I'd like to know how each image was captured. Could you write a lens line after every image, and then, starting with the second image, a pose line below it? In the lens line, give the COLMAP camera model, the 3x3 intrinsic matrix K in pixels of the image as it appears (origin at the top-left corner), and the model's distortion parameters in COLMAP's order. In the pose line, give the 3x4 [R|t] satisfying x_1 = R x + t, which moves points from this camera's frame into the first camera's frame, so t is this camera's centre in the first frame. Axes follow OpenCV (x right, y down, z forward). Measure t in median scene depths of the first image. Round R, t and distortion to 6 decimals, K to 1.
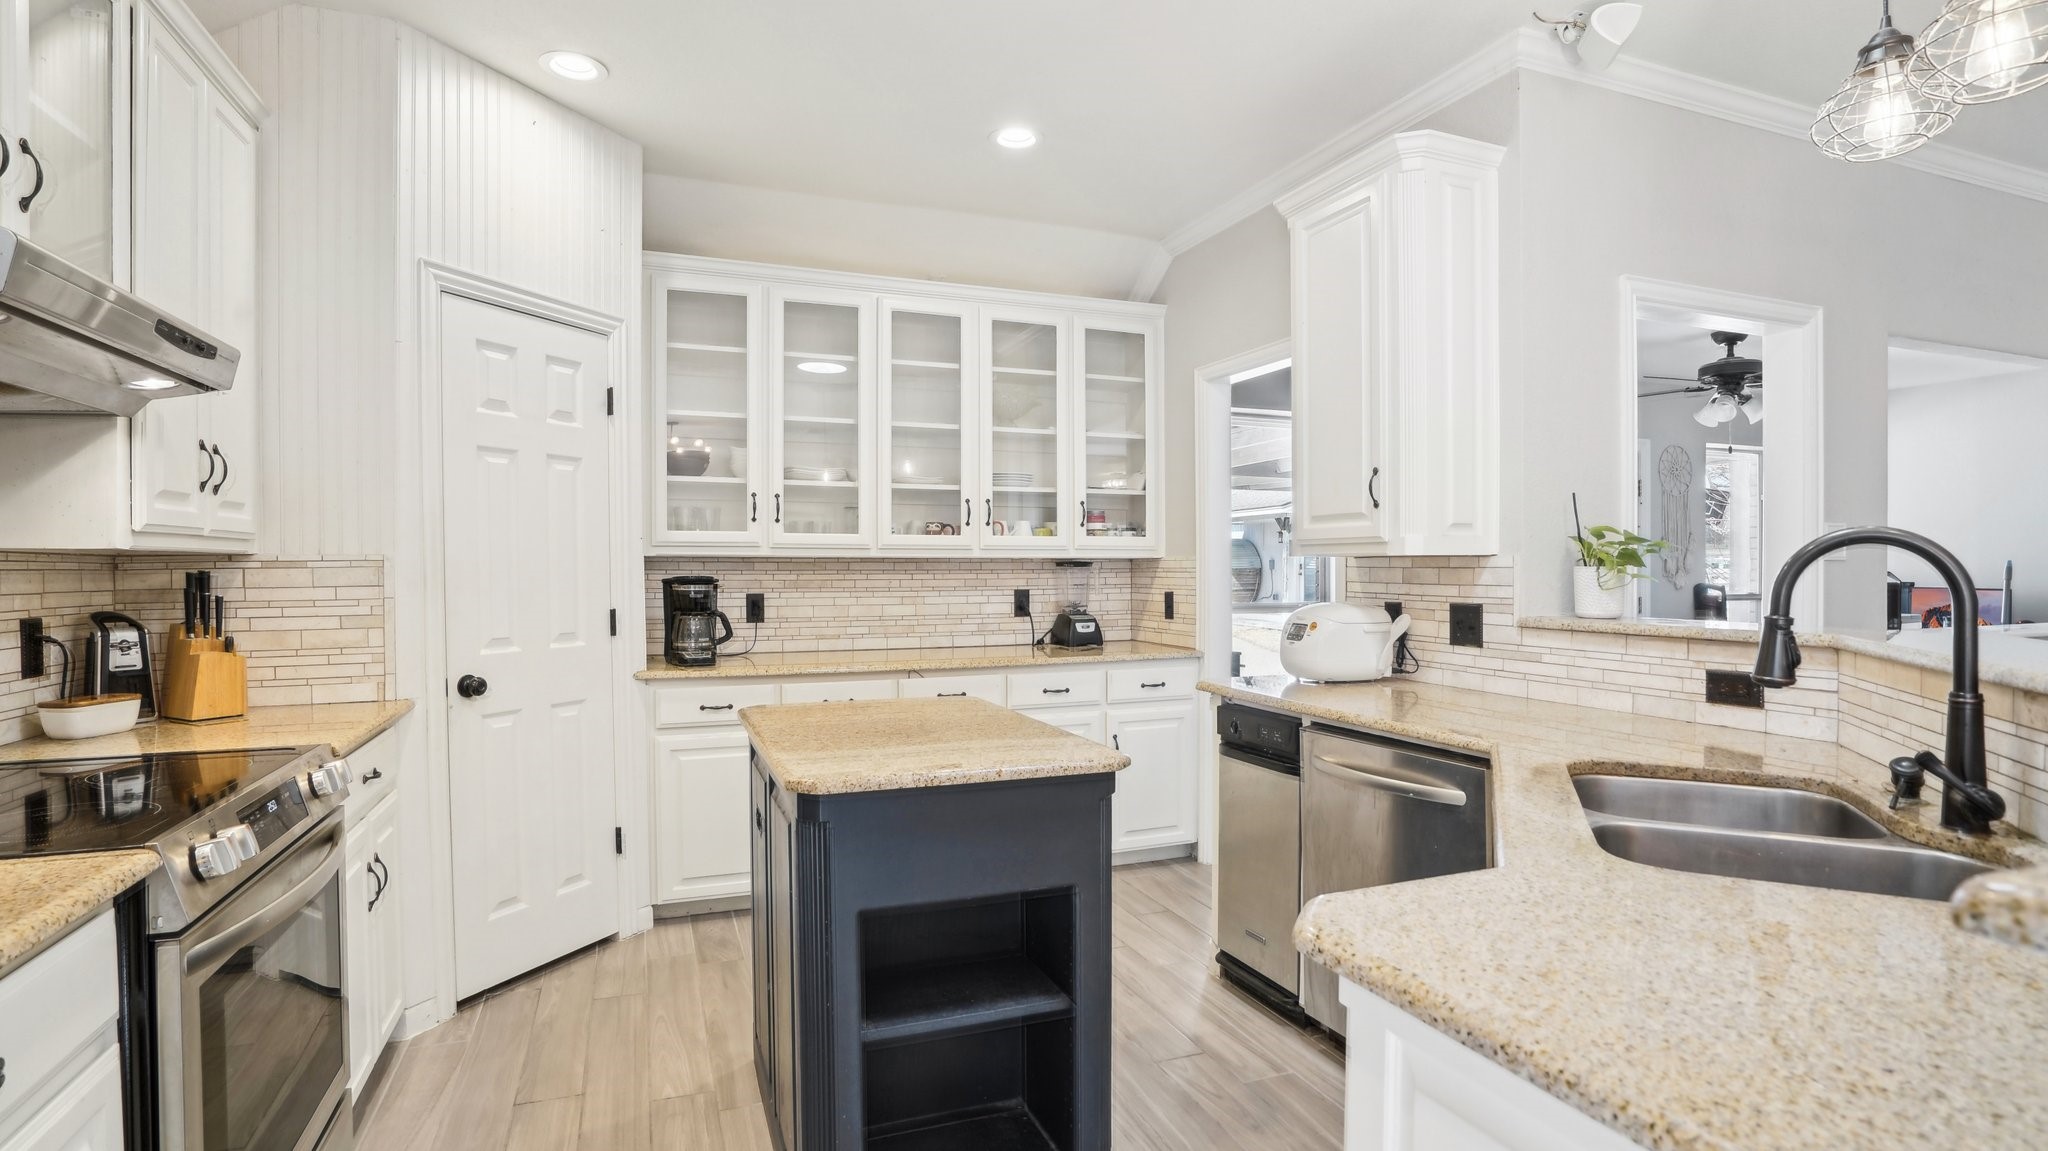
lens RADIAL K [[984.9, 0, 1024.9], [0, 984.9, 573.6], [0, 0, 1]] dist [-0.000662, -0.000066]
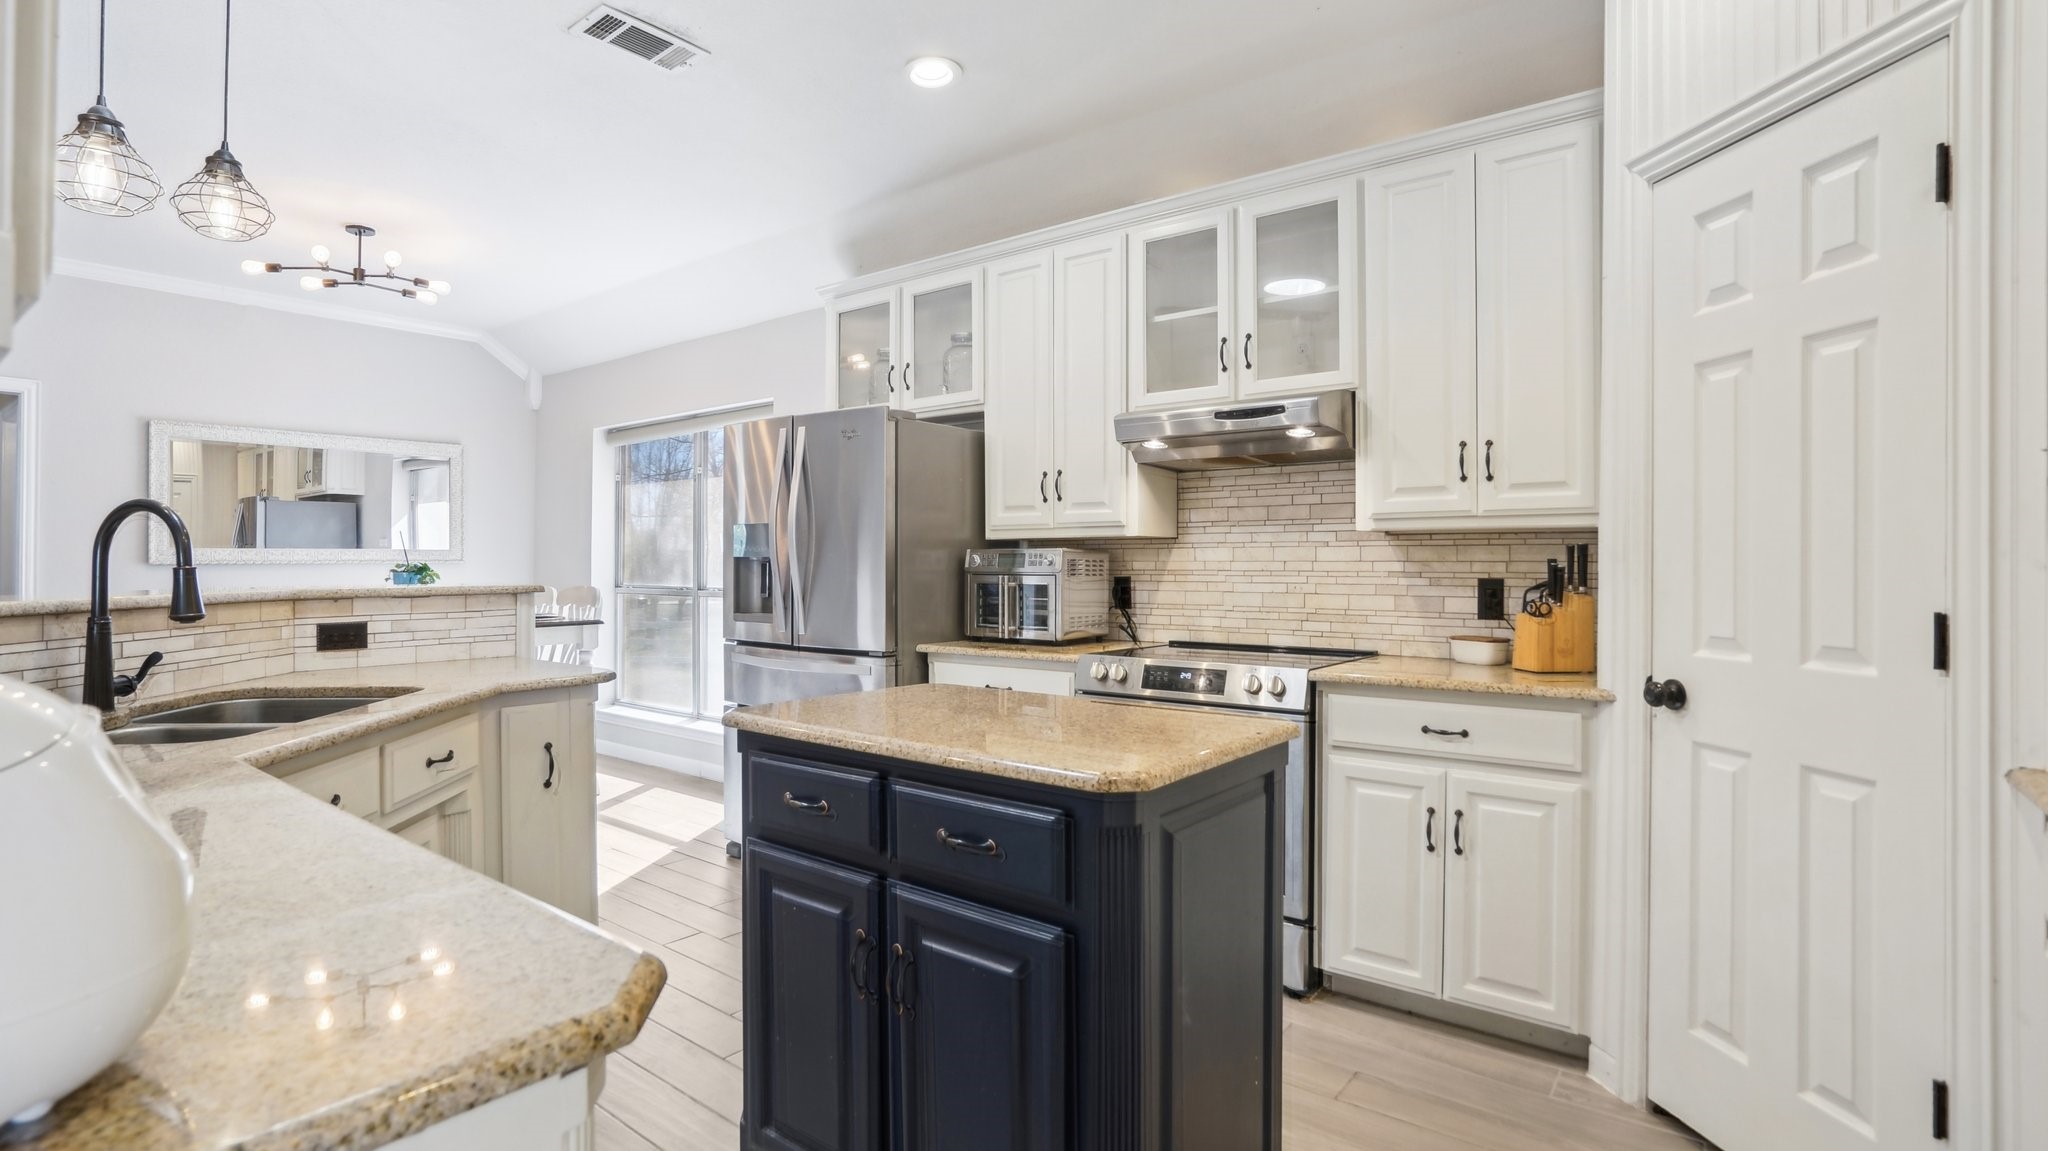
lens RADIAL K [[984.9, 0, 1024.1], [0, 984.9, 570.4], [0, 0, 1]] dist [-0.000662, -0.000066]
pose [[-0.864785, 0.000078, -0.502143, 0.240030], [-0.006827, 0.999906, 0.011913, 0.015948], [0.502097, 0.013730, -0.864703, 1.457080]]
